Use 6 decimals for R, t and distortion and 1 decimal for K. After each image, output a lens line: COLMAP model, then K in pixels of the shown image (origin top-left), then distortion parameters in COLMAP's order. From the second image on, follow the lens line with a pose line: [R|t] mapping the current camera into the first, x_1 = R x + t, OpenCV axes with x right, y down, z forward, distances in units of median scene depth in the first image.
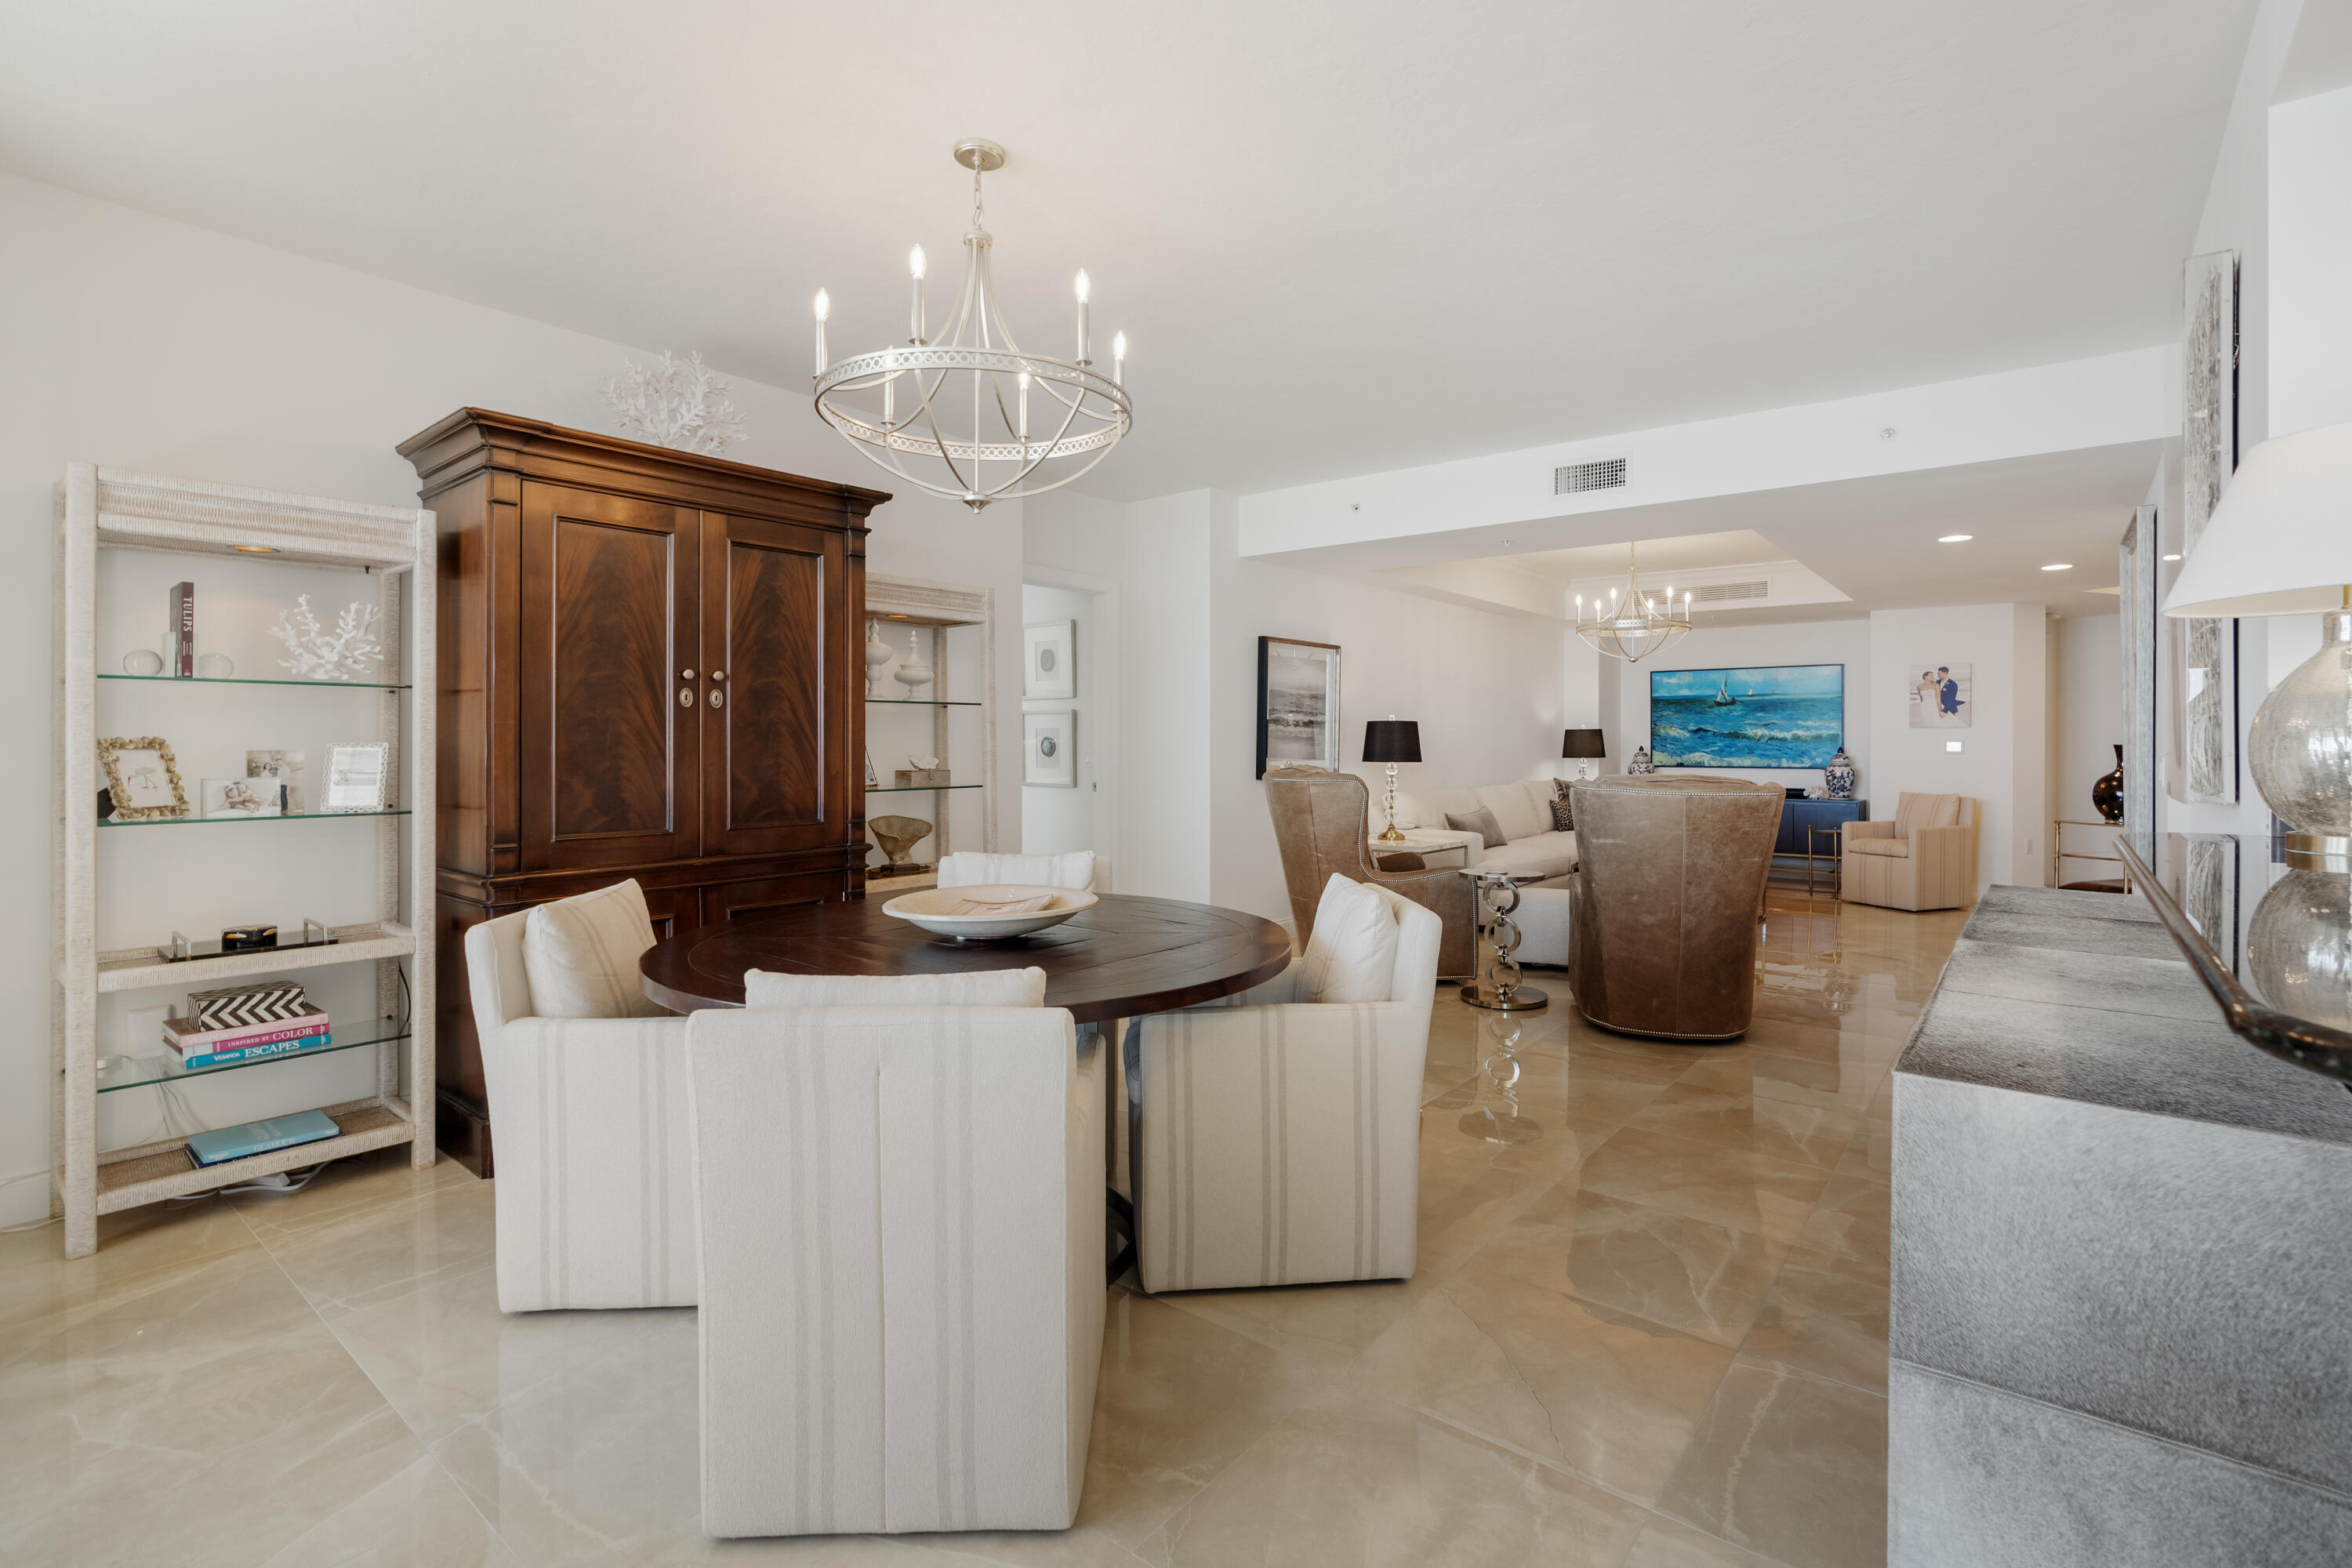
lens RADIAL K [[1083.7, 0, 1188.8], [0, 1083.7, 744.7], [0, 0, 1]] dist [-0.001692, -0.000100]
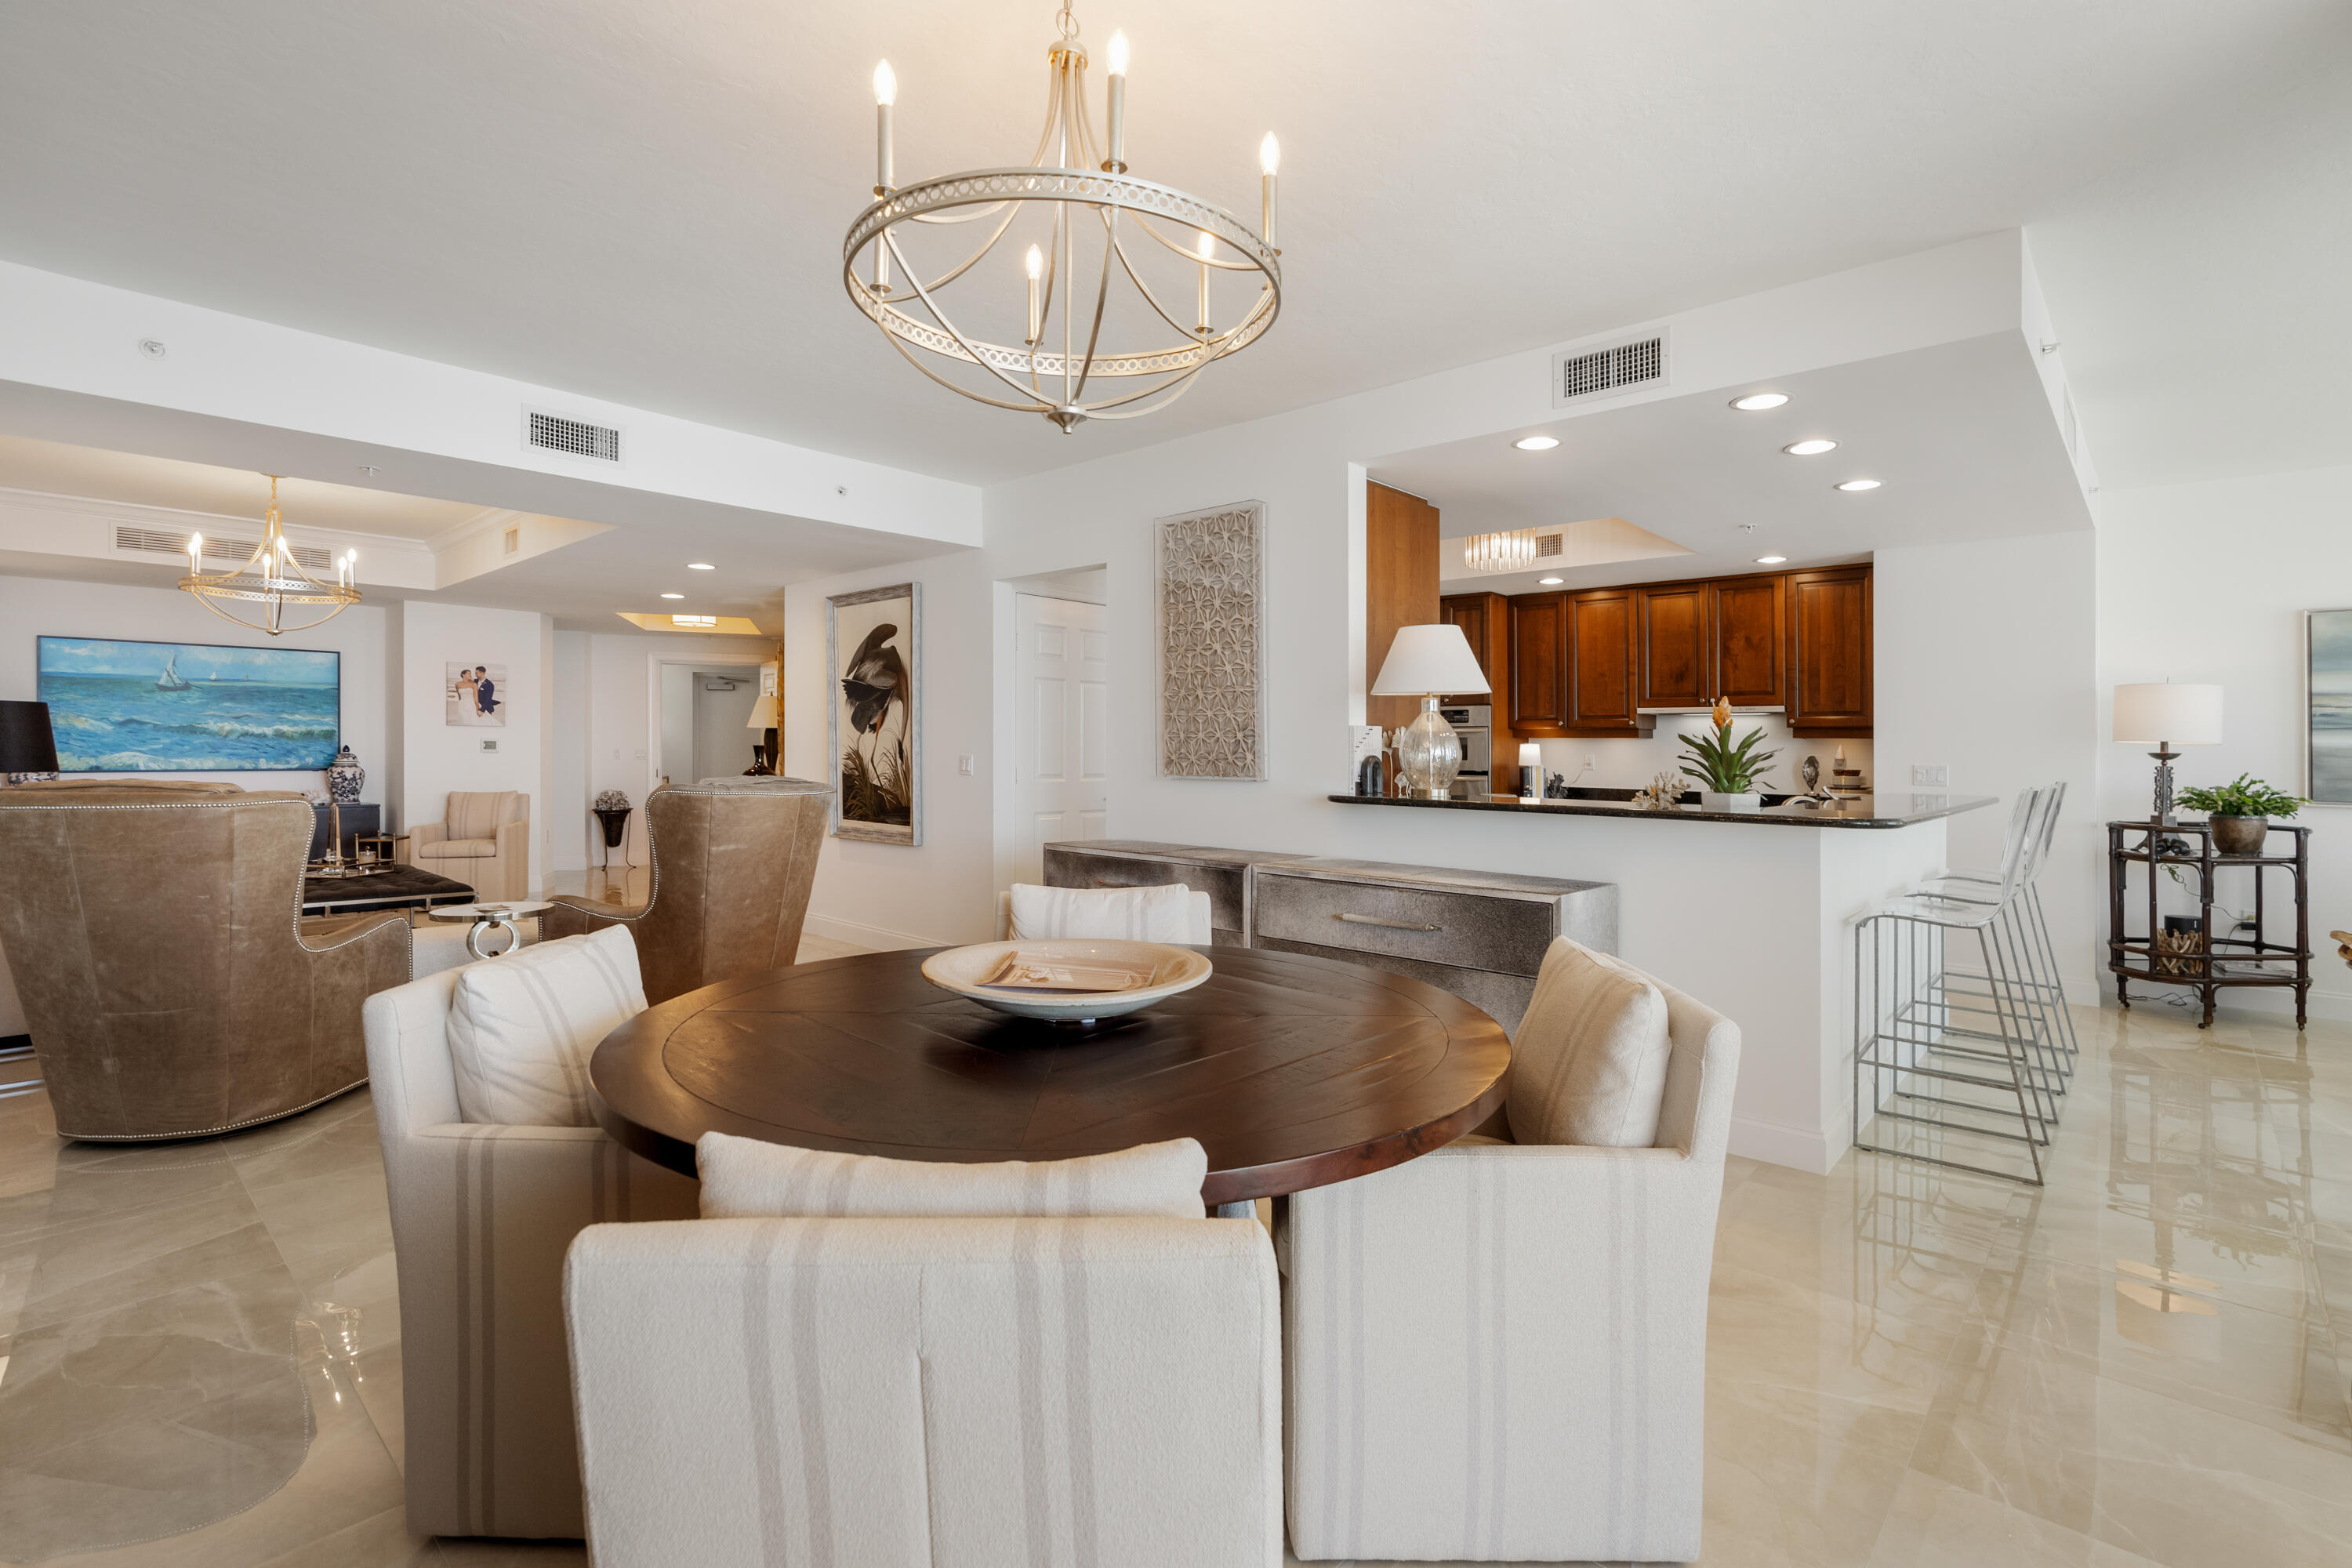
lens RADIAL K [[1090.3, 0, 1188.0], [0, 1090.3, 739.0], [0, 0, 1]] dist [0.002447, 0.000274]
pose [[0.062669, 0.008592, 0.997997, -0.250657], [-0.007926, 0.999936, -0.008111, -0.001169], [-0.998003, -0.007402, 0.062733, 0.239897]]
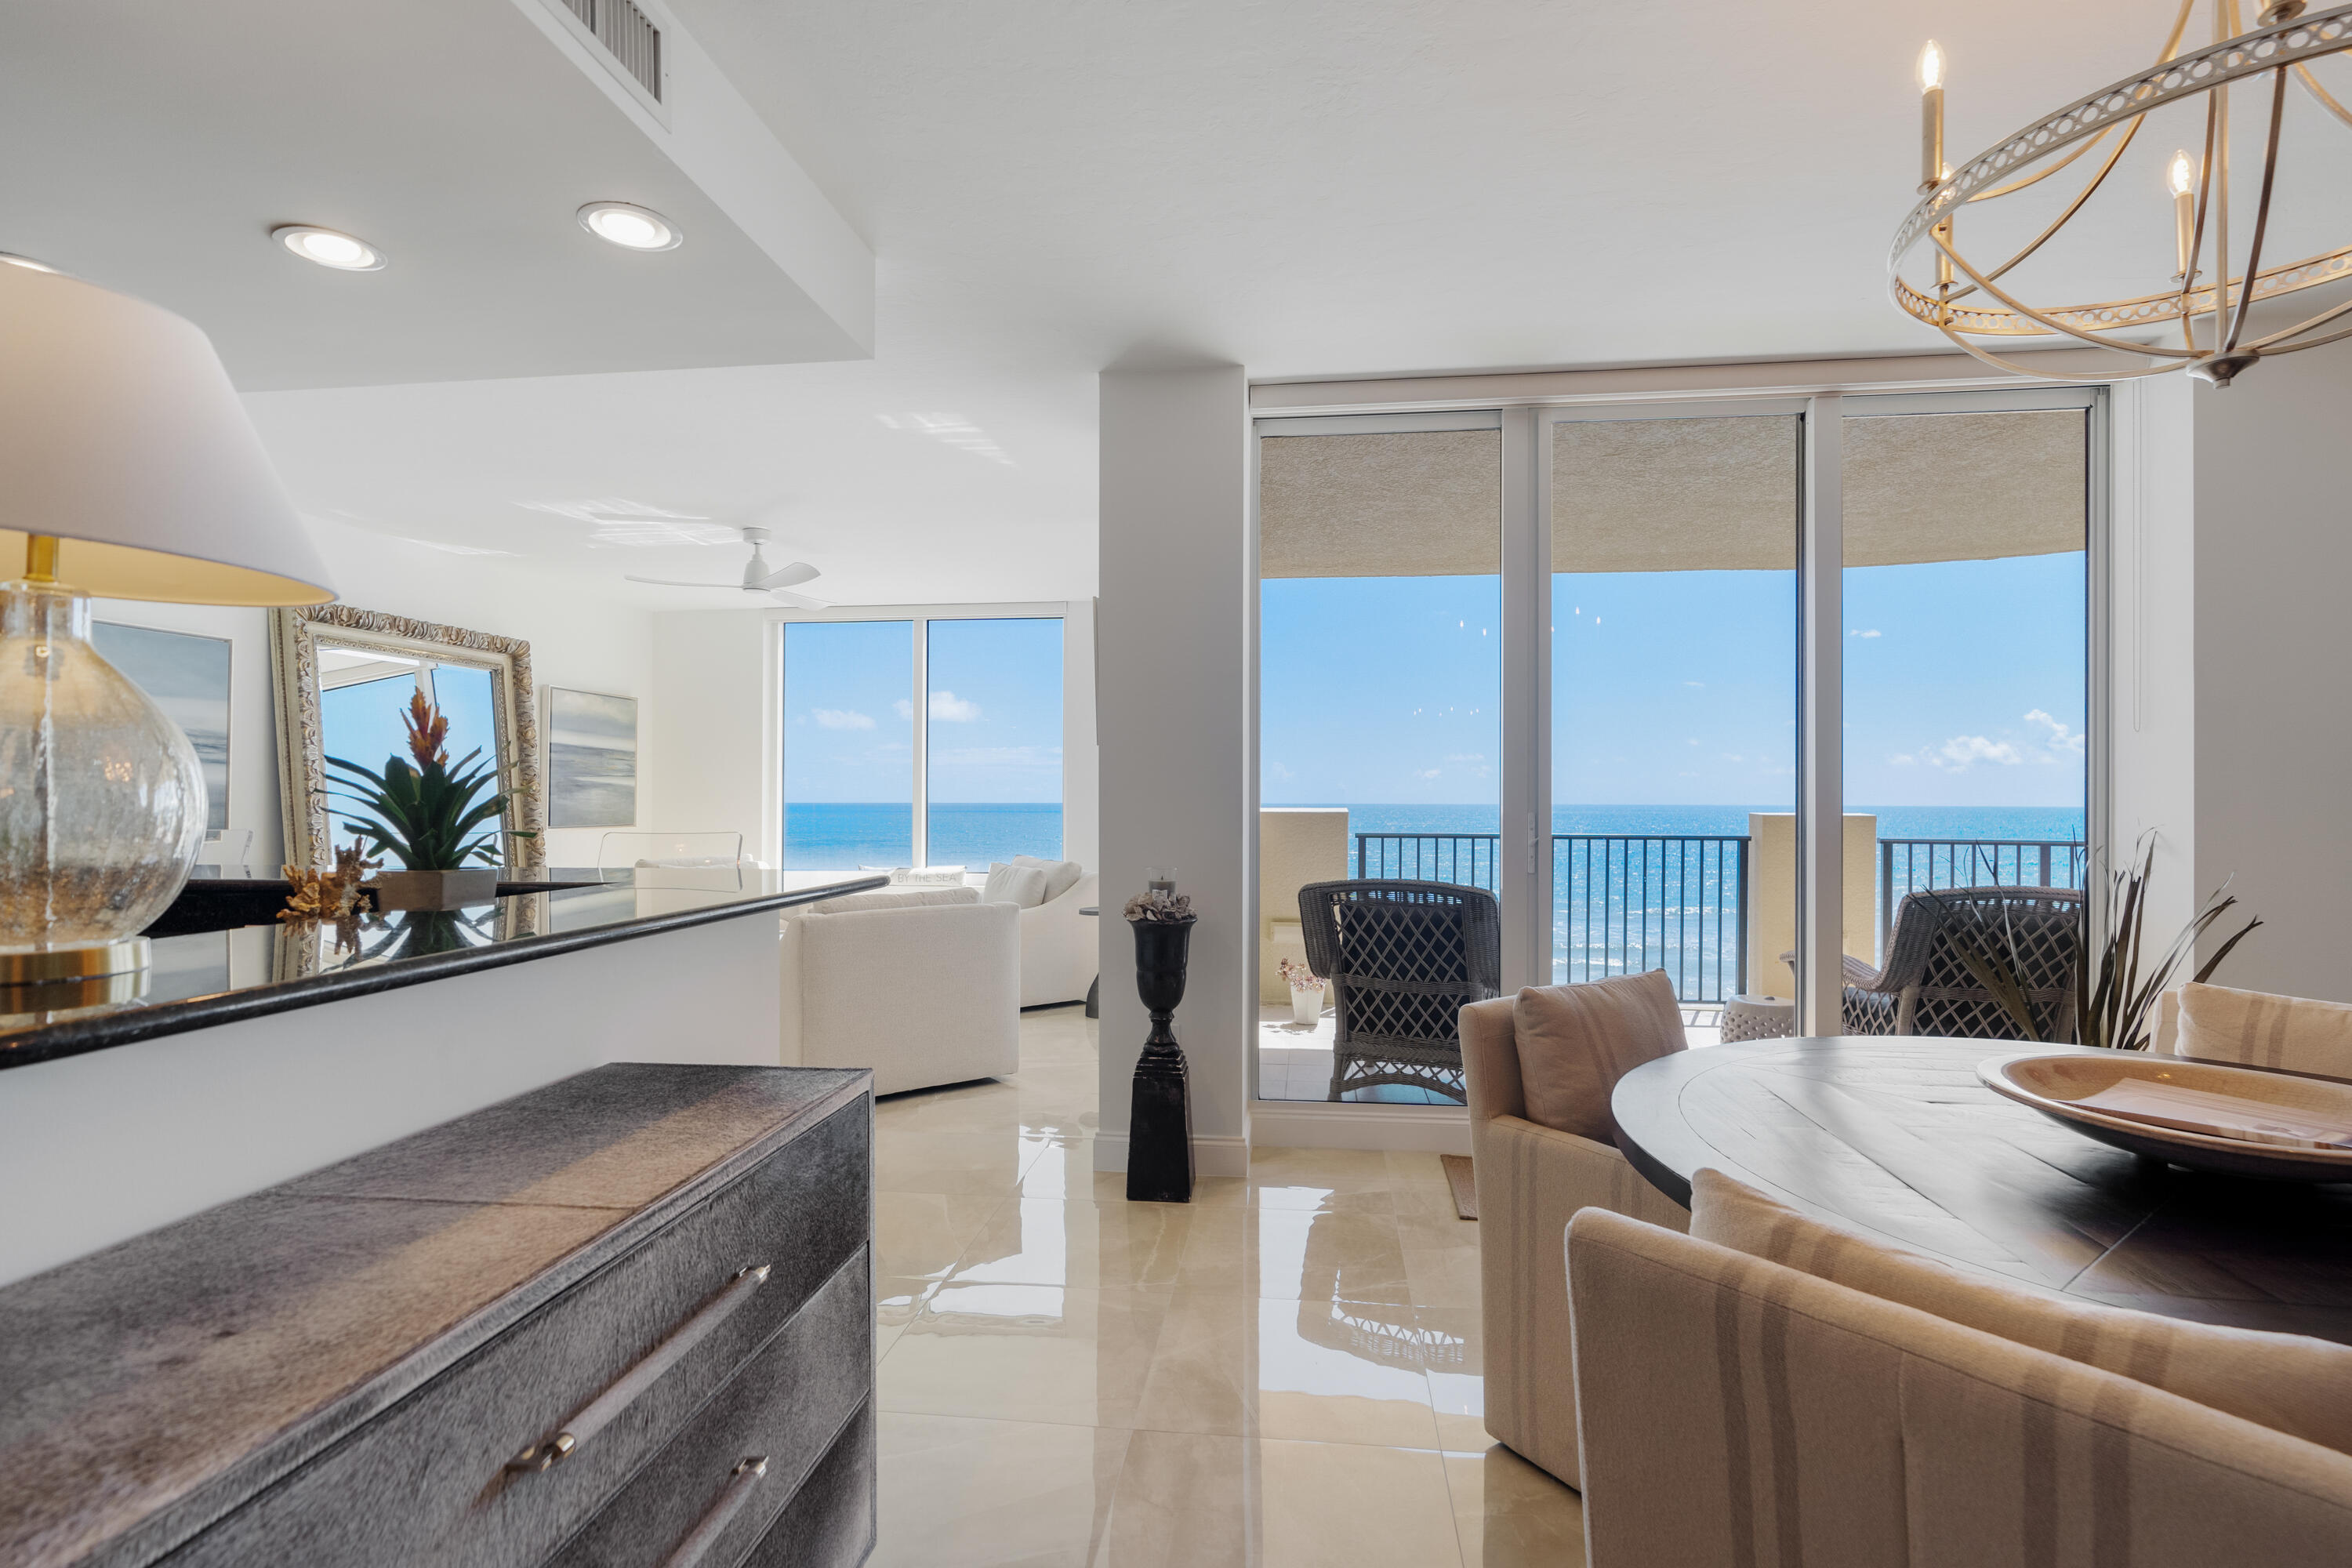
lens RADIAL K [[1084.3, 0, 1181.6], [0, 1084.3, 798.8], [0, 0, 1]] dist [-0.009279, -0.000434]
pose [[-0.846794, -0.002580, -0.531914, 0.146304], [-0.004609, 0.999986, 0.002488, -0.001139], [0.531900, 0.004558, -0.846795, 0.323187]]
